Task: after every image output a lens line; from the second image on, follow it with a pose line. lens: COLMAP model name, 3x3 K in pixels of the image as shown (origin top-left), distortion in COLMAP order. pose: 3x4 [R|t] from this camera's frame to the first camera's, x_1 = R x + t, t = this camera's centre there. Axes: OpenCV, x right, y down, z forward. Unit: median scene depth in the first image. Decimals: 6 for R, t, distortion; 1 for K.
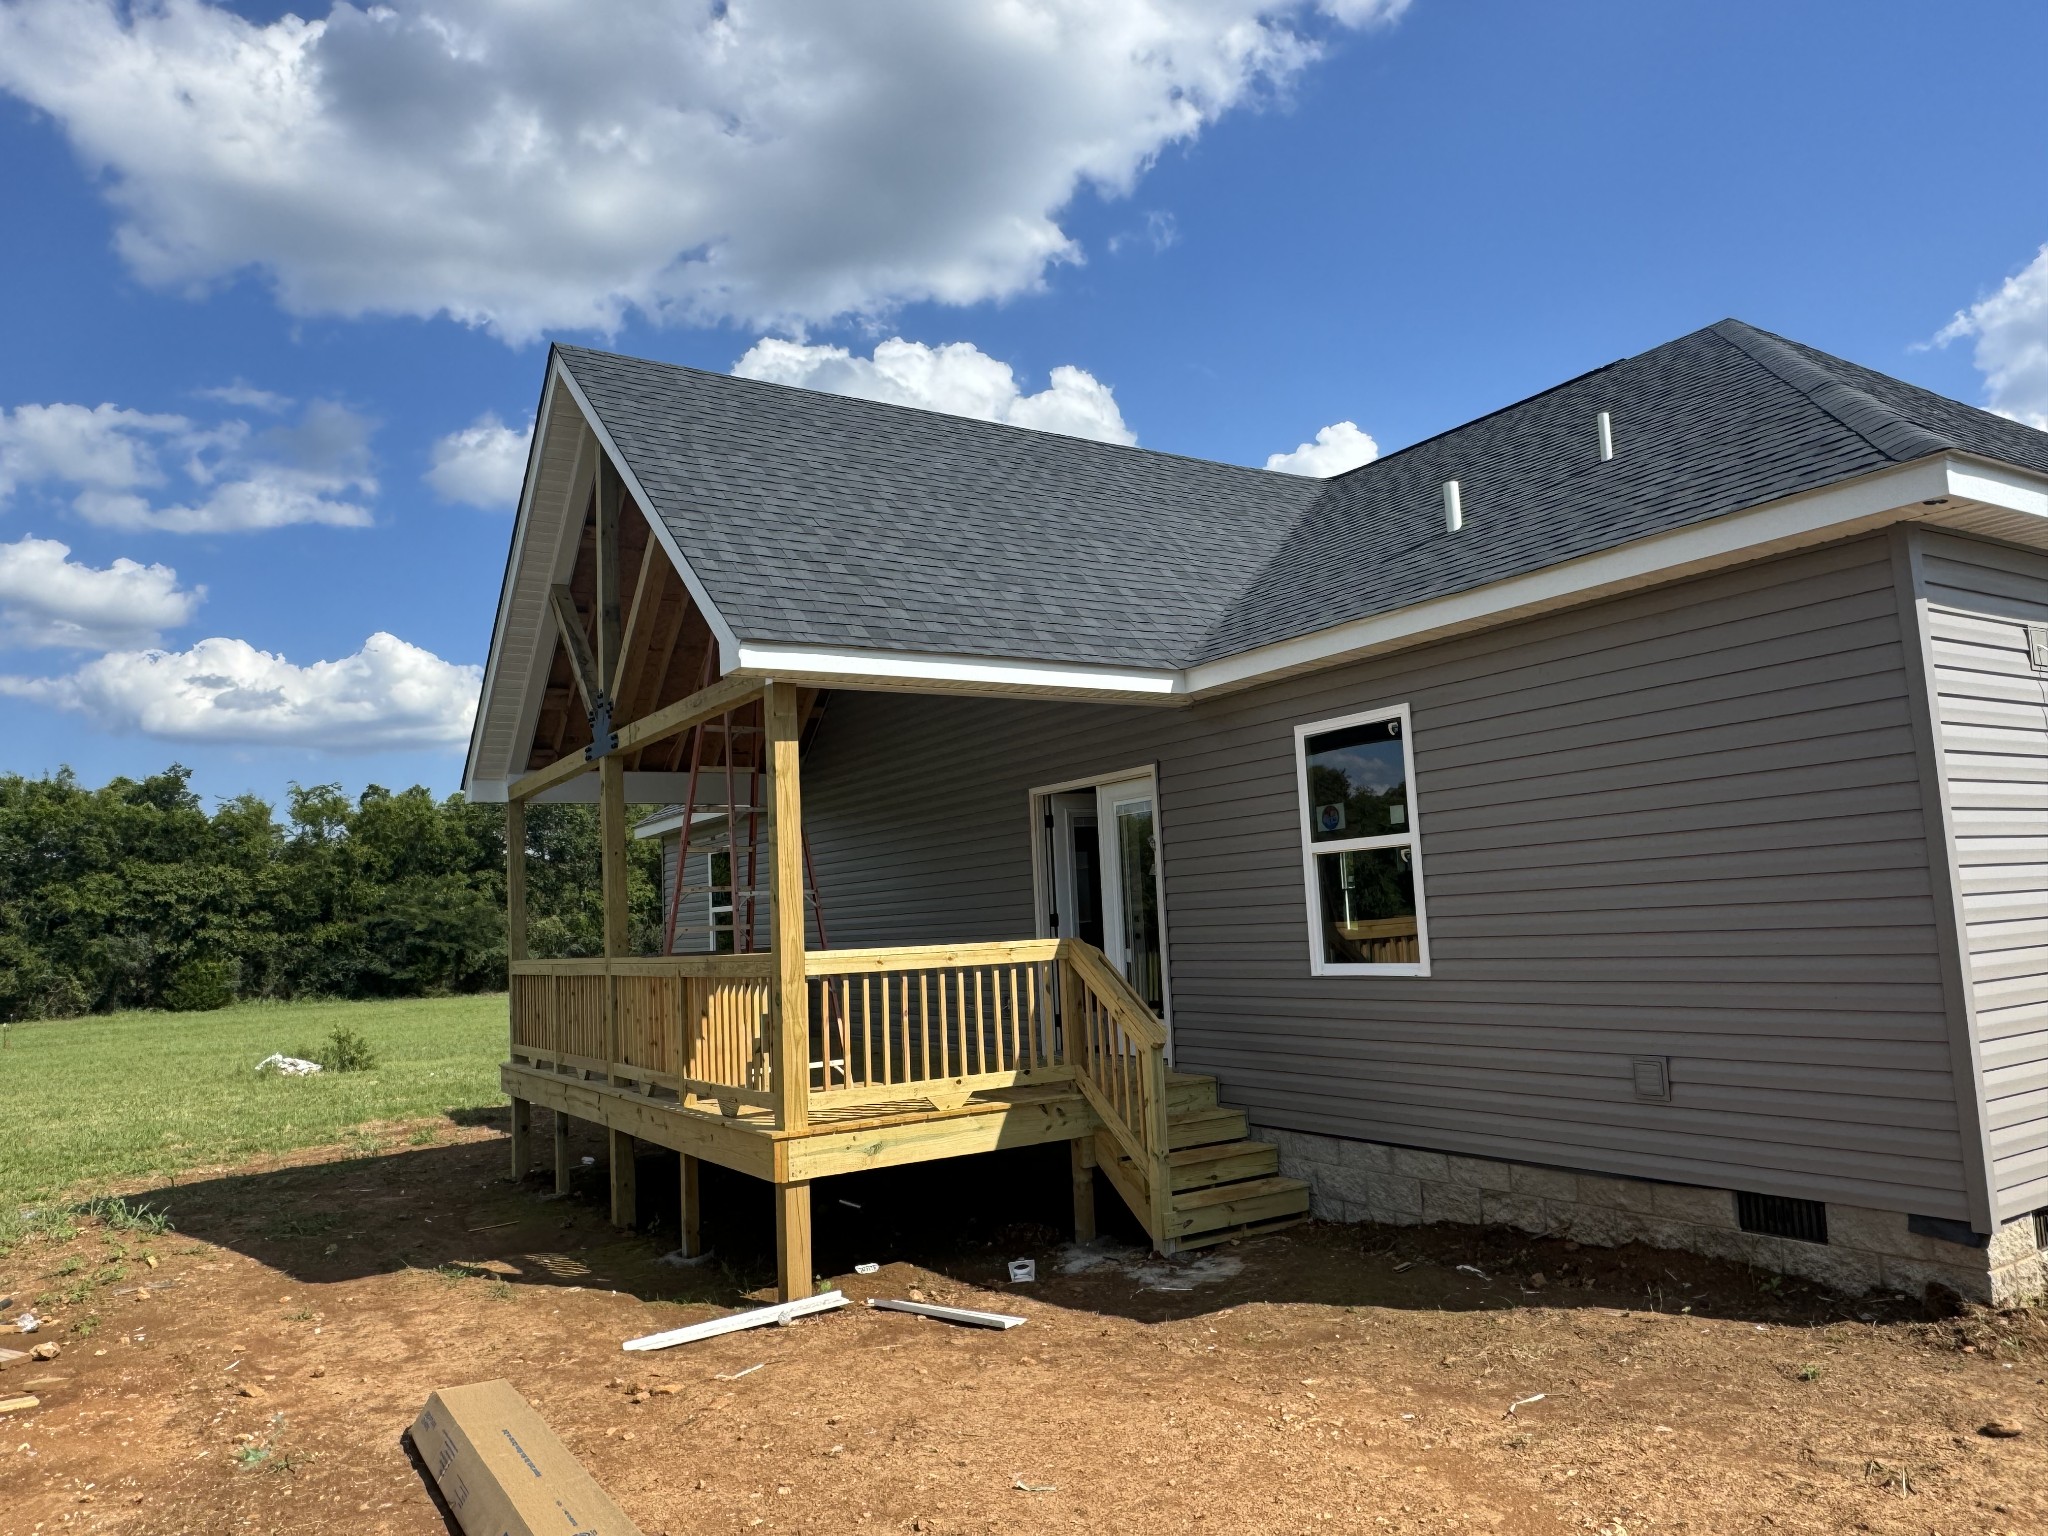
lens RADIAL K [[1420.8, 0, 1016.5], [0, 1420.8, 778.7], [0, 0, 1]] dist [-0.002355, 0.009324]
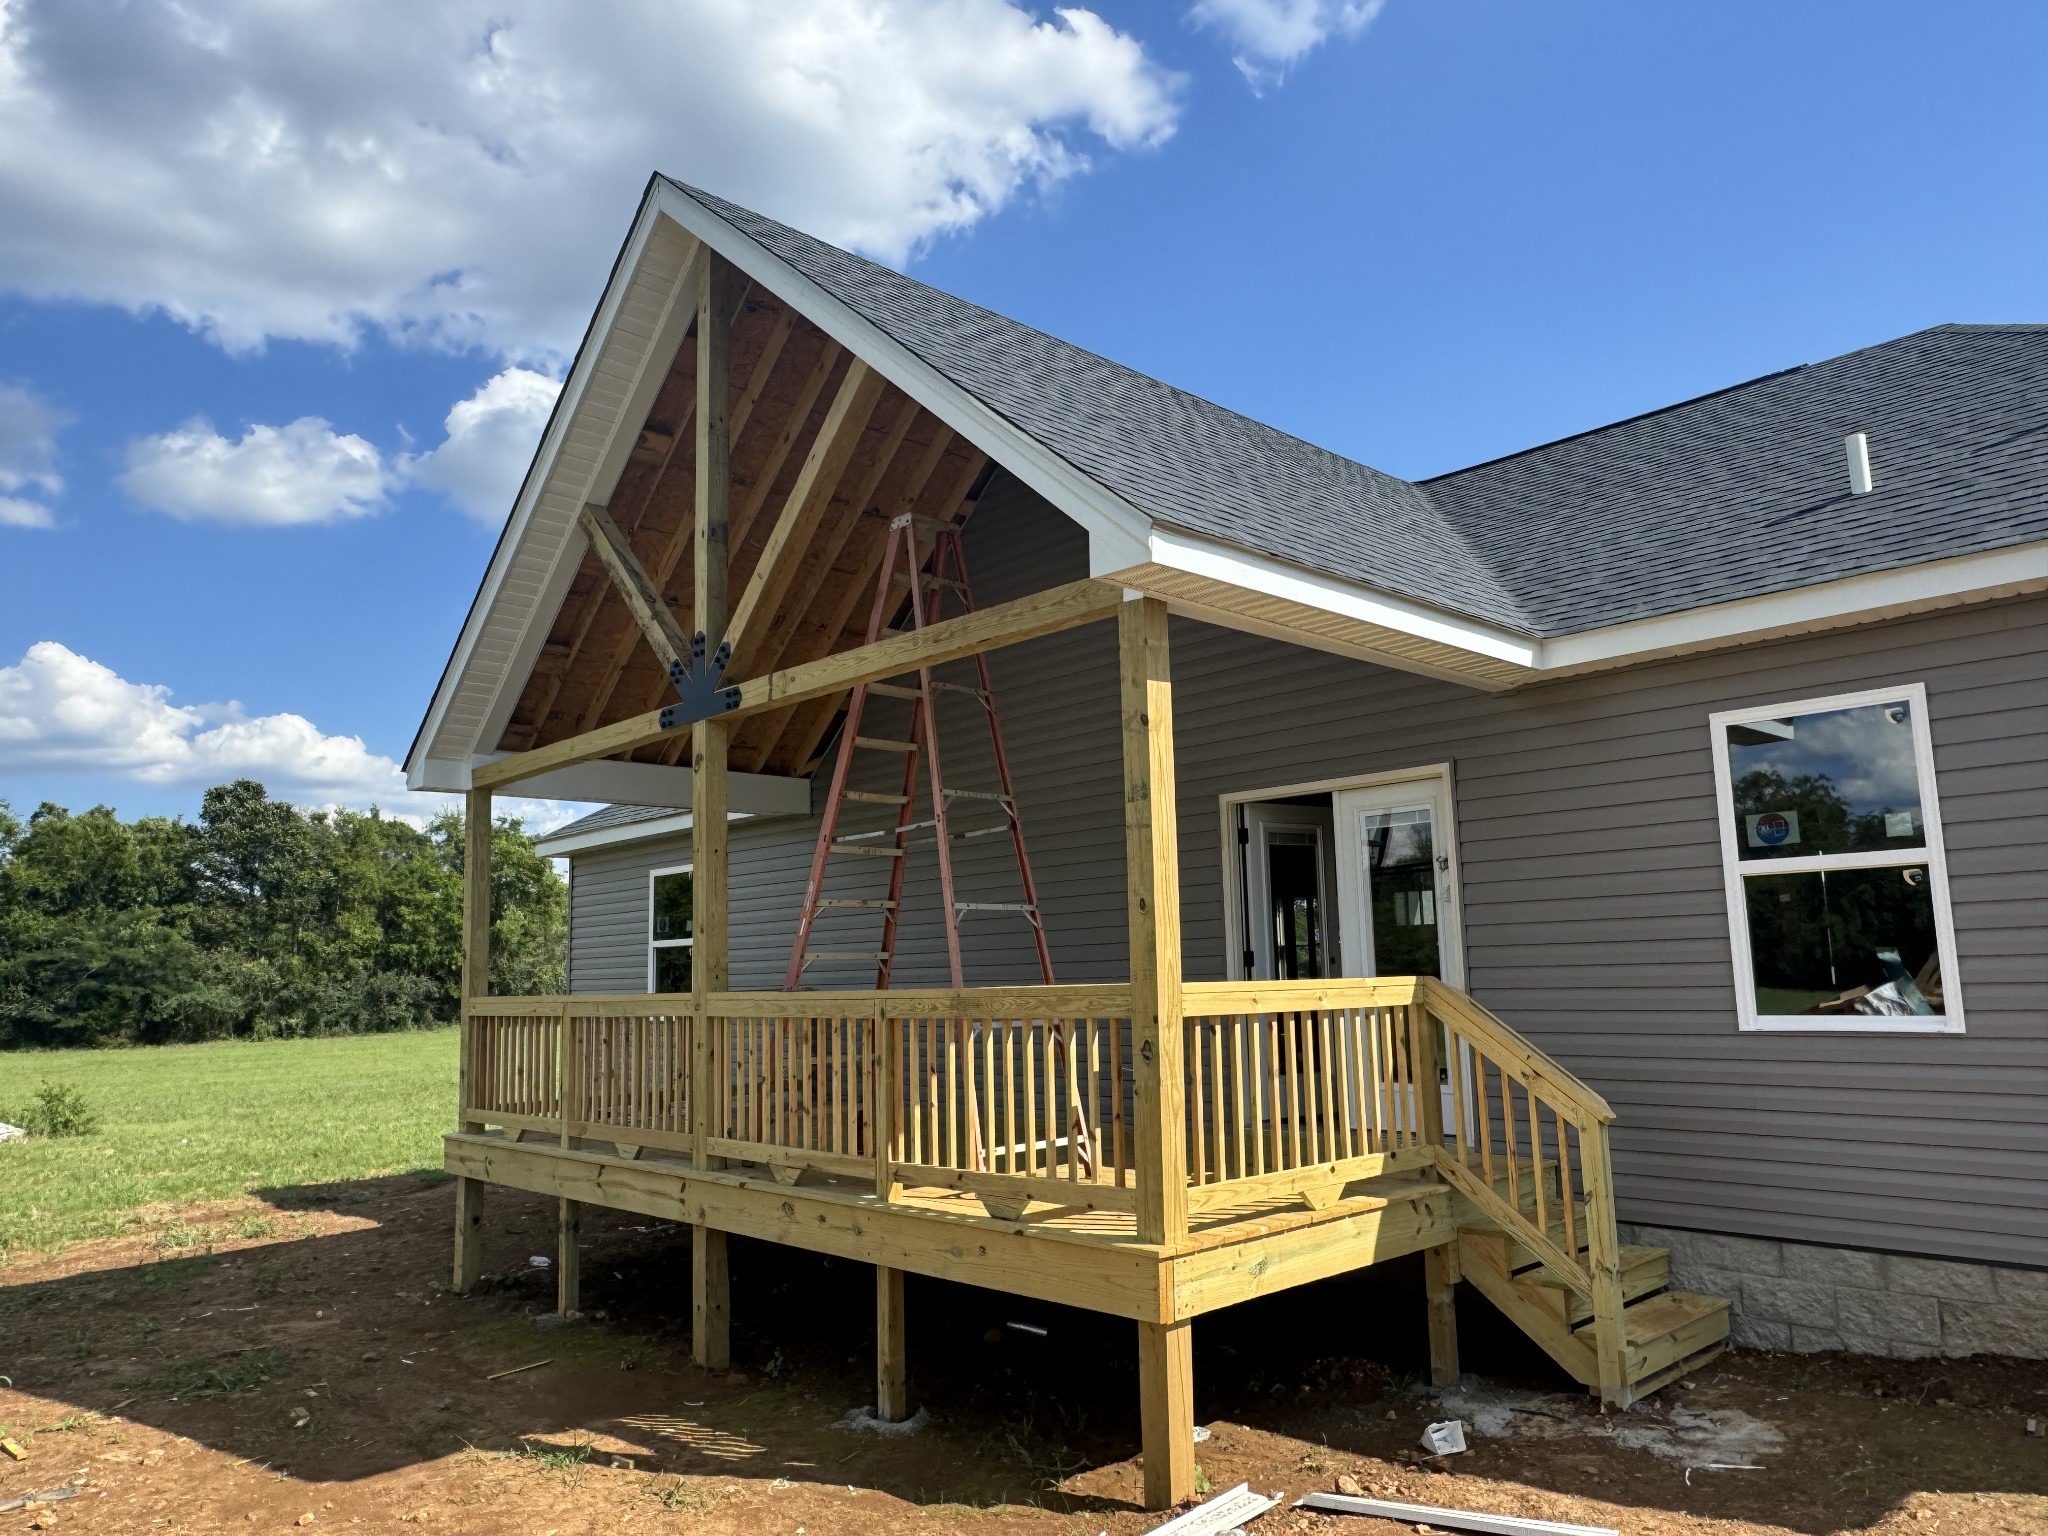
lens RADIAL K [[1378.9, 0, 1024.0], [0, 1378.9, 768.0], [0, 0, 1]] dist [0.002984, 0.000279]
pose [[0.977447, 0.056130, 0.203587, -0.343962], [-0.044757, 0.997192, -0.060043, 0.057686], [-0.206385, 0.049577, 0.977214, 0.329431]]
